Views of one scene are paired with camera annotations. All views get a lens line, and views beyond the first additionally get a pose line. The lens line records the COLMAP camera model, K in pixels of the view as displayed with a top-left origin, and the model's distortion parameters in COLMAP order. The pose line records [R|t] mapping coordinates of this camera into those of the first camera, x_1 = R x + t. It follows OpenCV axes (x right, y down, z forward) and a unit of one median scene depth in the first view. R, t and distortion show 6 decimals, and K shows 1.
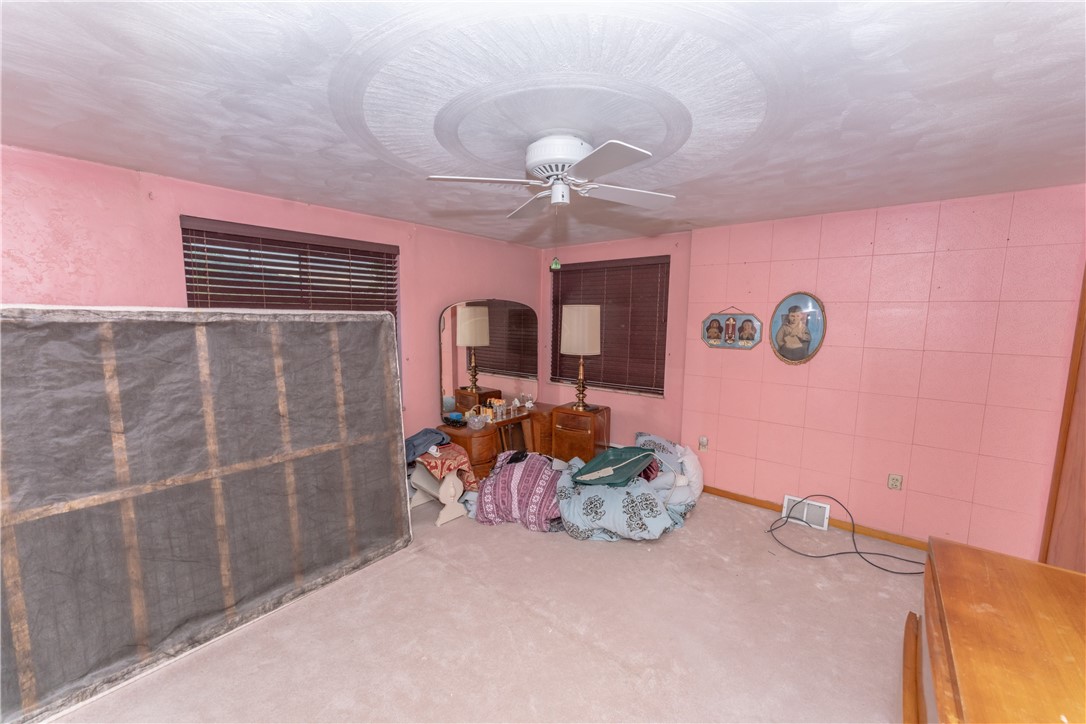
lens RADIAL K [[437.1, 0, 543.6], [0, 437.1, 364.6], [0, 0, 1]] dist [-0.000316, -0.000104]
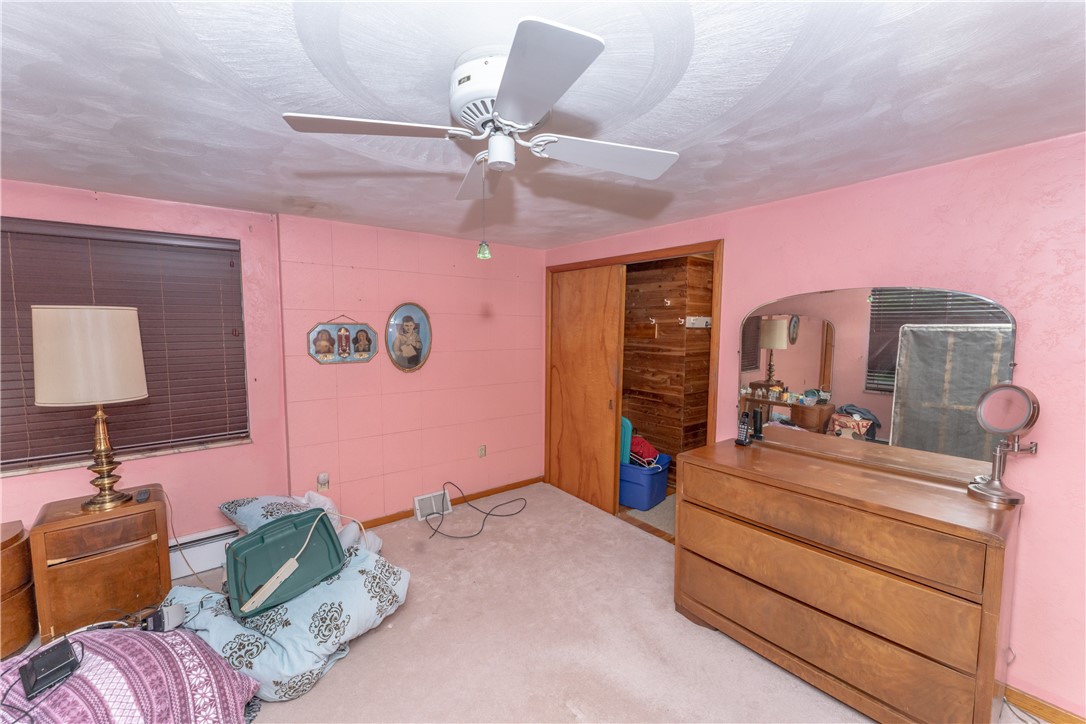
lens RADIAL K [[437.1, 0, 543.6], [0, 437.1, 364.6], [0, 0, 1]] dist [-0.000316, -0.000104]
pose [[0.212266, -0.094327, 0.972649, -0.345981], [0.107993, 0.991498, 0.072588, -0.055271], [-0.971226, 0.089632, 0.220648, 0.431535]]
